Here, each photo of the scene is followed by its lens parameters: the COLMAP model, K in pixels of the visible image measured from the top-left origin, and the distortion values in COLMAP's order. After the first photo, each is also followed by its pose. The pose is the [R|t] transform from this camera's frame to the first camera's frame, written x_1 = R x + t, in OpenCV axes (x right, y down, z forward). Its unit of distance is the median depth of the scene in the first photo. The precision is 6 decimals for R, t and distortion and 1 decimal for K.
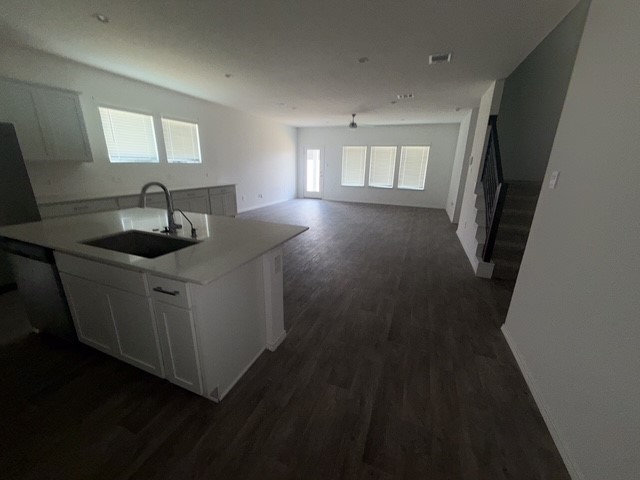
lens RADIAL K [[256.9, 0, 320.0], [0, 256.9, 240.0], [0, 0, 1]] dist [0.000579, -0.000012]
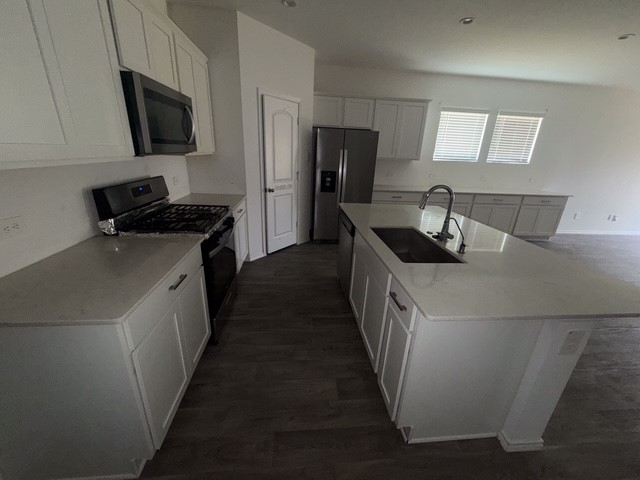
lens RADIAL K [[256.9, 0, 320.0], [0, 256.9, 240.0], [0, 0, 1]] dist [0.000579, -0.000012]
pose [[0.451612, 0.292679, -0.842844, 0.002984], [-0.287523, 0.942010, 0.173054, -0.045417], [0.844617, 0.164183, 0.509575, 0.112483]]
